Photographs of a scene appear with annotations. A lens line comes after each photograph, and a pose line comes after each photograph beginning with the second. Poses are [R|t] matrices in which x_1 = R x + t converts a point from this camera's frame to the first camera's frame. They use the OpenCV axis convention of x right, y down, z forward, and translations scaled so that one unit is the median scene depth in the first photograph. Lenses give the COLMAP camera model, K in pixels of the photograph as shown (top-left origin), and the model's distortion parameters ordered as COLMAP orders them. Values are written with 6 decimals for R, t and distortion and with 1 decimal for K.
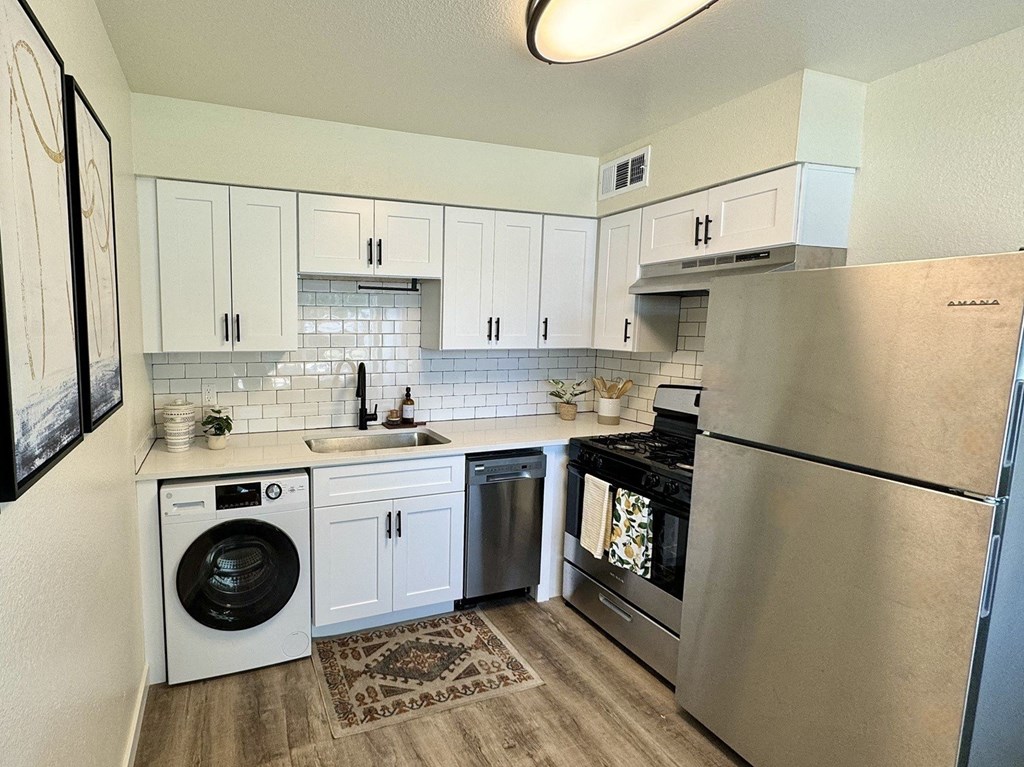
lens RADIAL K [[512.2, 0, 512.0], [0, 512.2, 383.5], [0, 0, 1]] dist [-0.004221, 0.000034]
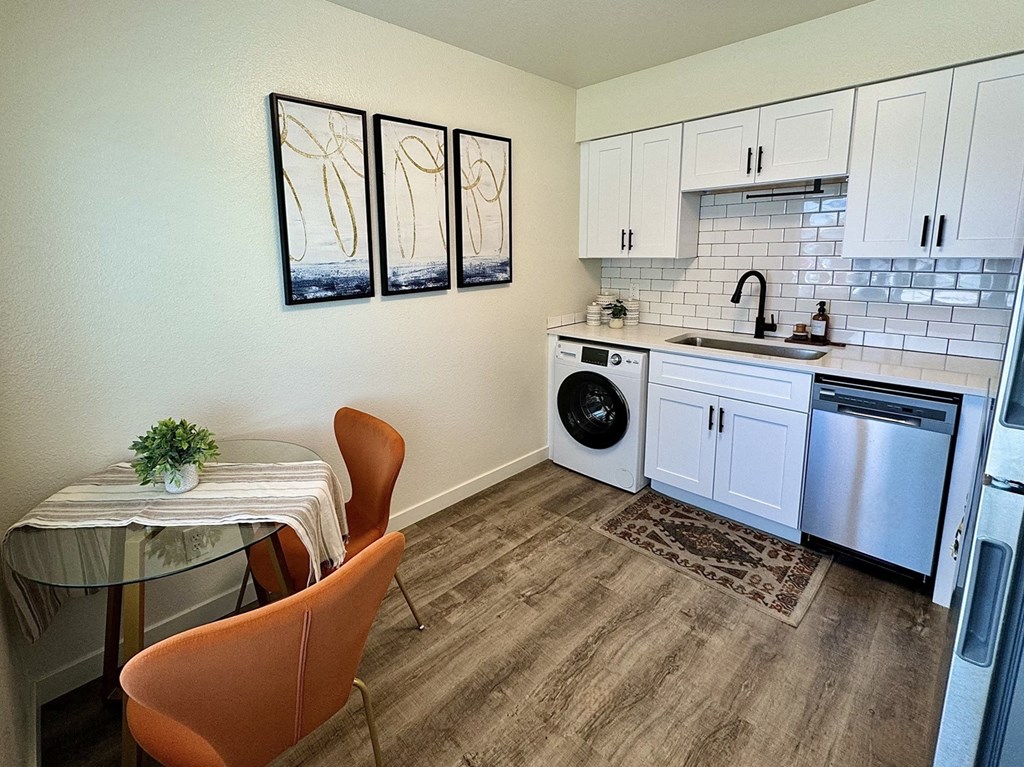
lens RADIAL K [[665.7, 0, 512.0], [0, 665.7, 383.5], [0, 0, 1]] dist [-0.001424, 0.000290]
pose [[0.317258, 0.164249, -0.934007, 0.945775], [-0.082254, 0.985942, 0.145443, 0.031296], [0.944765, 0.030683, 0.326308, 0.127705]]
